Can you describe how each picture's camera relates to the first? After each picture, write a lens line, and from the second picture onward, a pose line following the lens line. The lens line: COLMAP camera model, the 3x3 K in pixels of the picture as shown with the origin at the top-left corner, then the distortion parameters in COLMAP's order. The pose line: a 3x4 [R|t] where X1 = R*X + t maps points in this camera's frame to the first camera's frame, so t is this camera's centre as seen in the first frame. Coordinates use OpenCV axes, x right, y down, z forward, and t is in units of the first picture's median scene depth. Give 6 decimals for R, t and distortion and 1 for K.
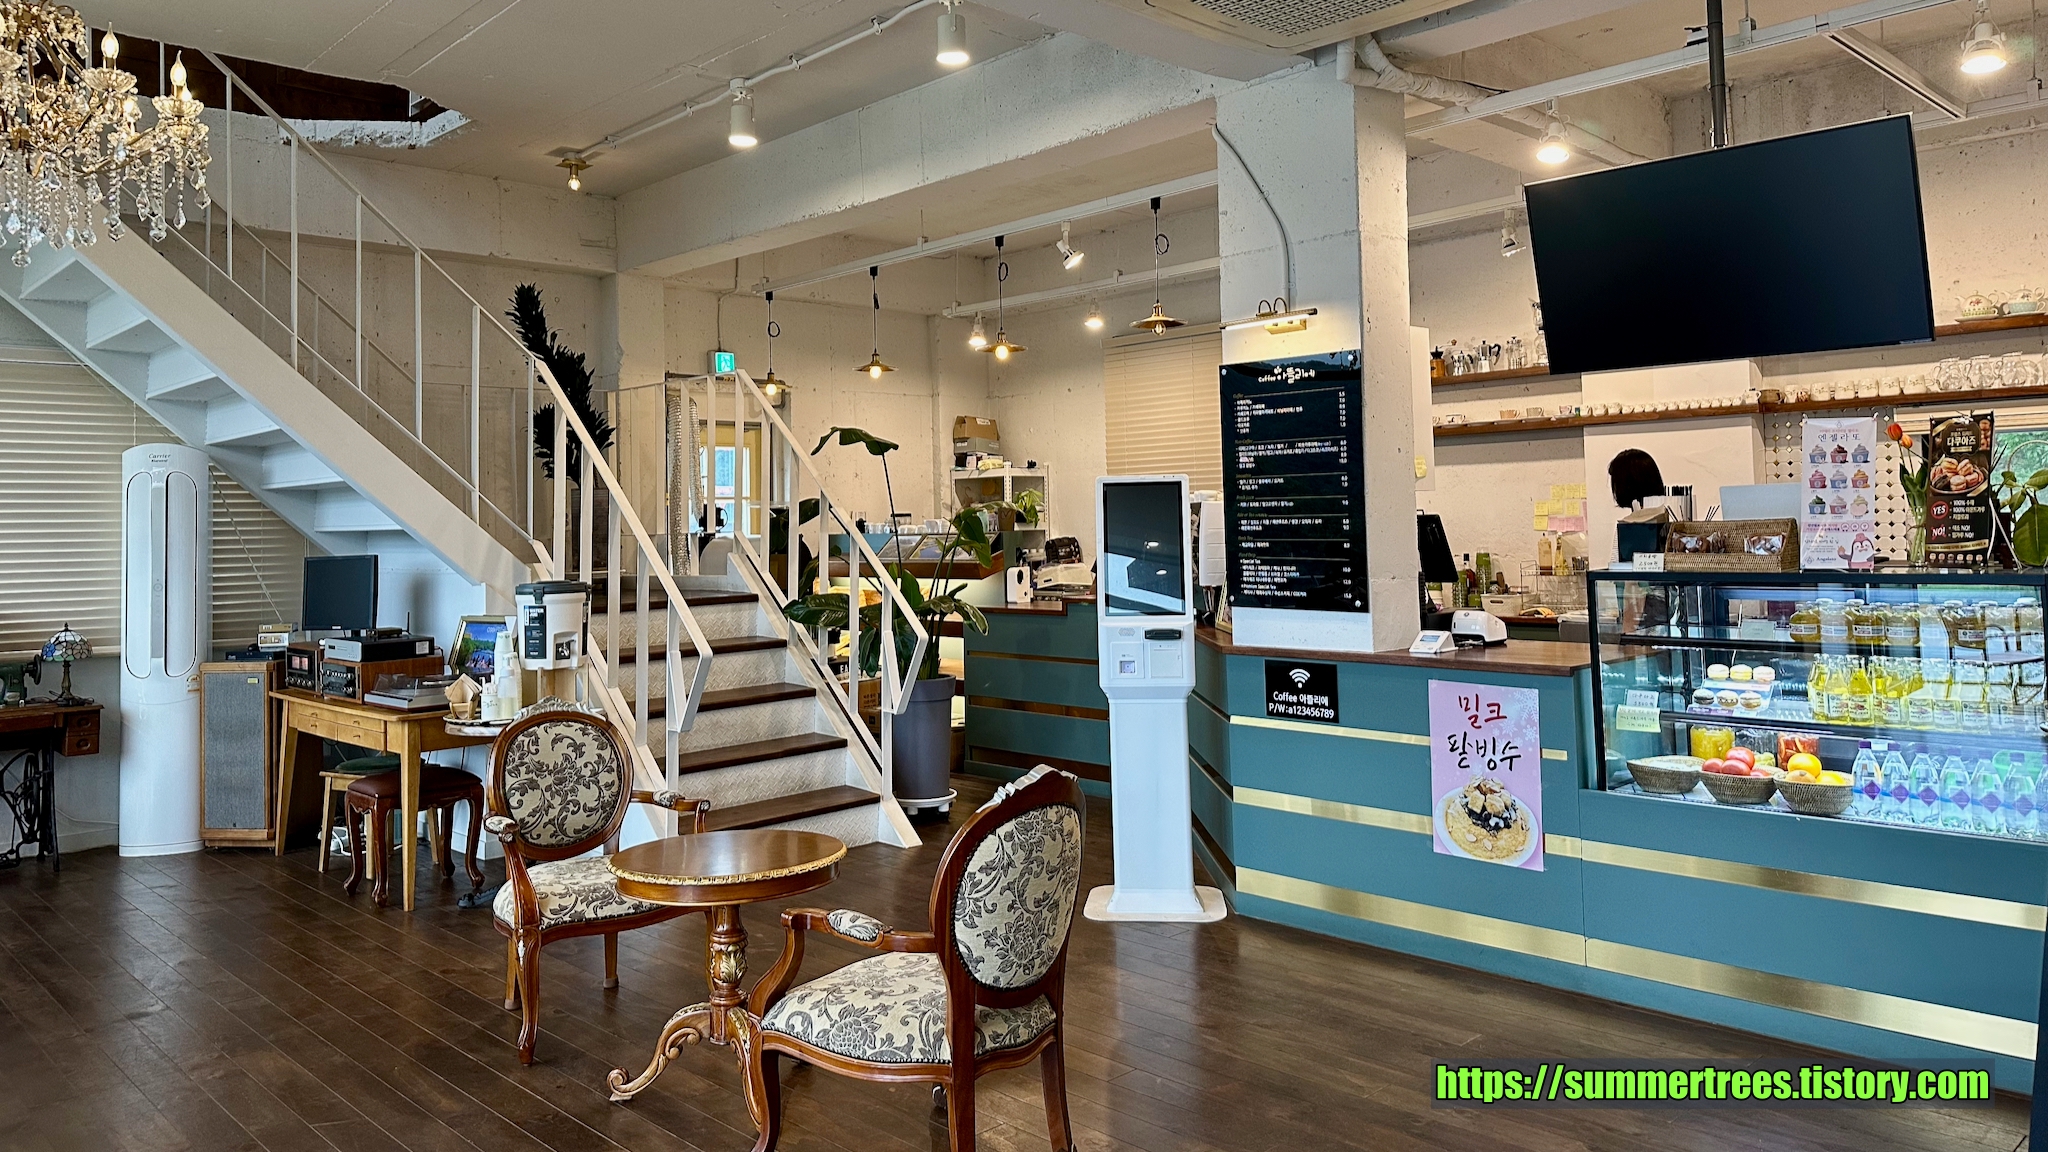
lens RADIAL K [[1682.0, 0, 1024.0], [0, 1682.0, 576.0], [0, 0, 1]] dist [-0.041968, -0.015605]
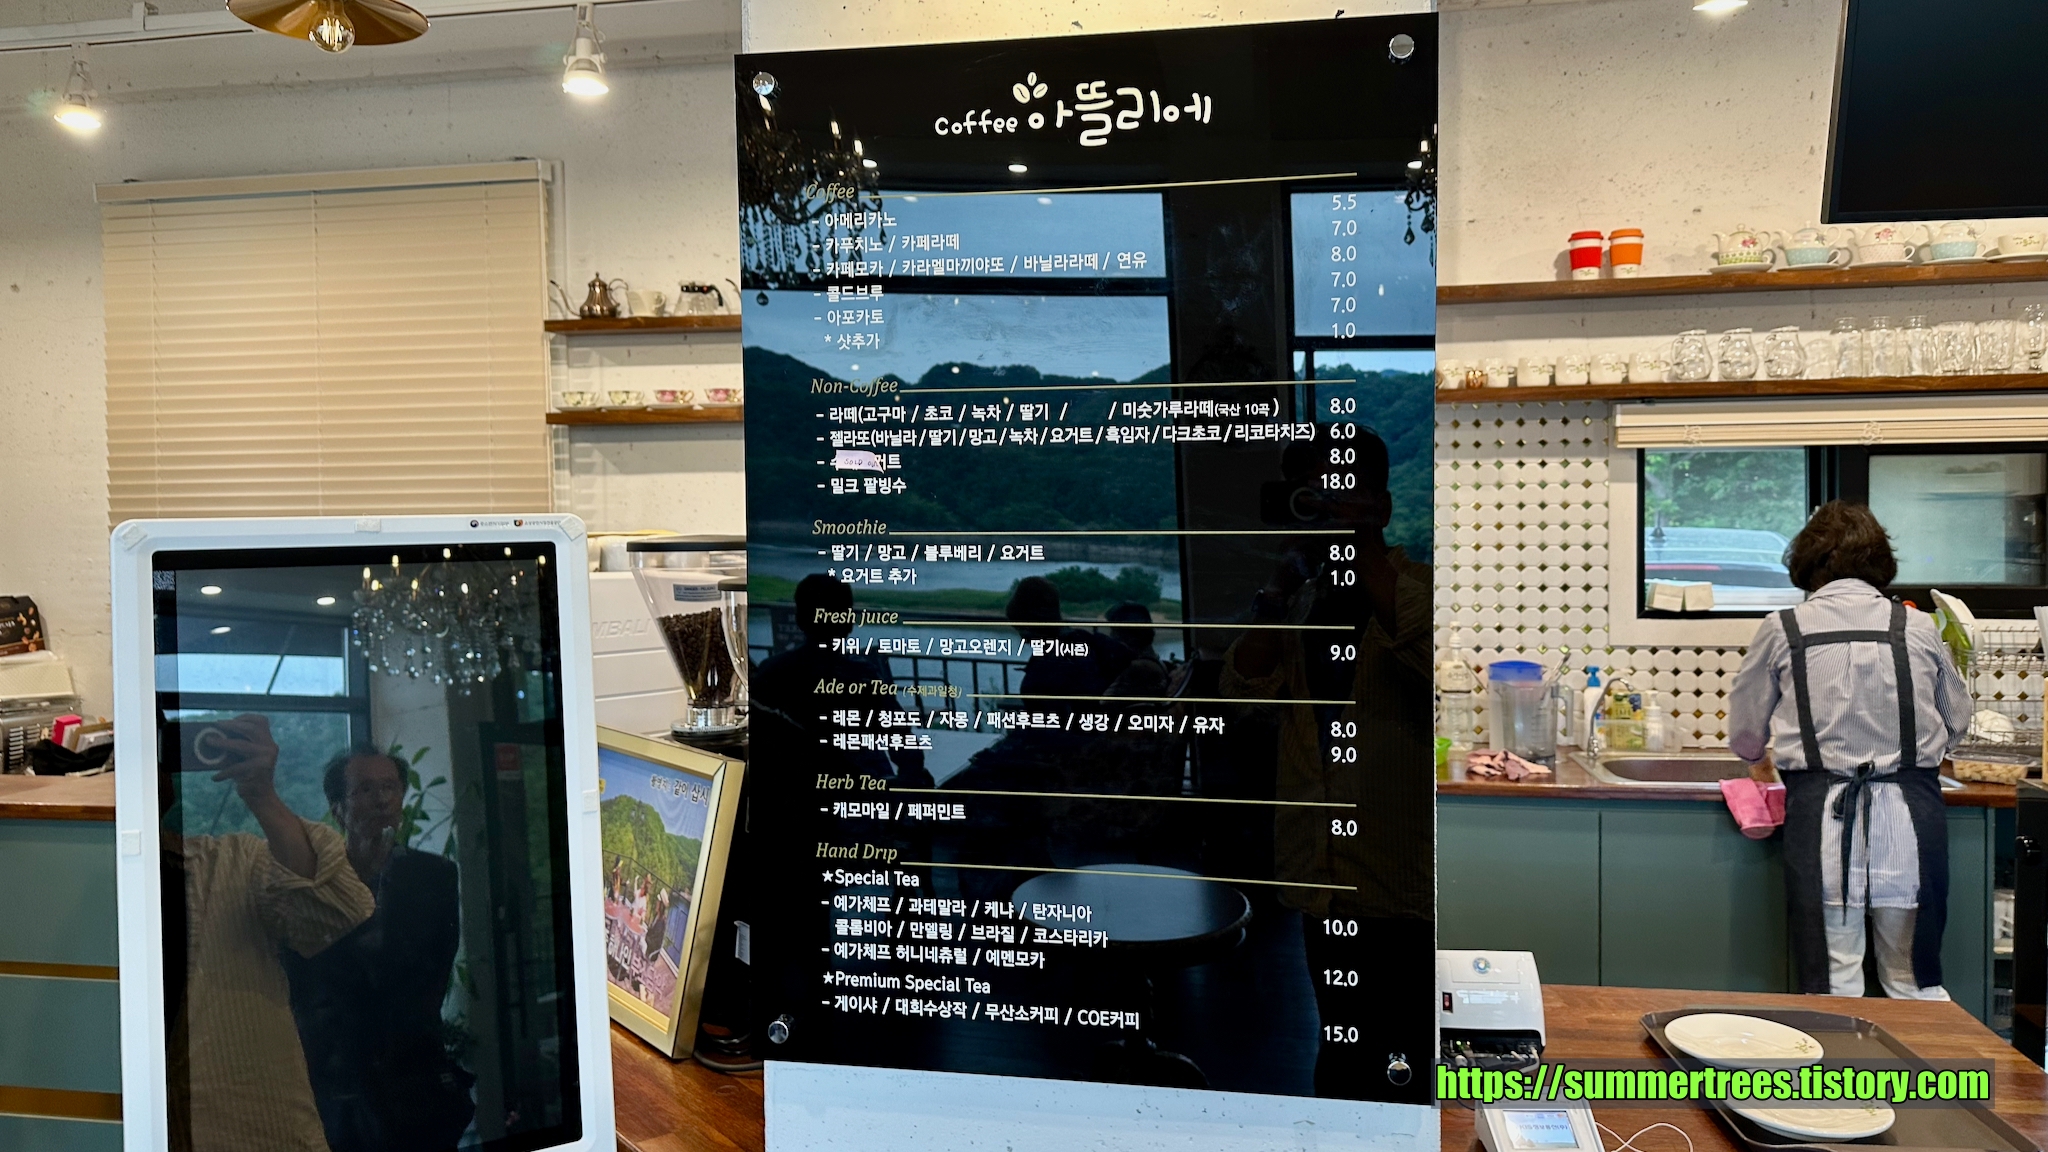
lens RADIAL K [[1453.9, 0, 1022.0], [0, 1453.9, 530.4], [0, 0, 1]] dist [0.023498, -0.001606]
pose [[0.815006, 0.004374, 0.579436, 0.030110], [0.004686, 0.999889, -0.014139, -0.055765], [-0.579434, 0.014239, 0.814895, 0.812346]]
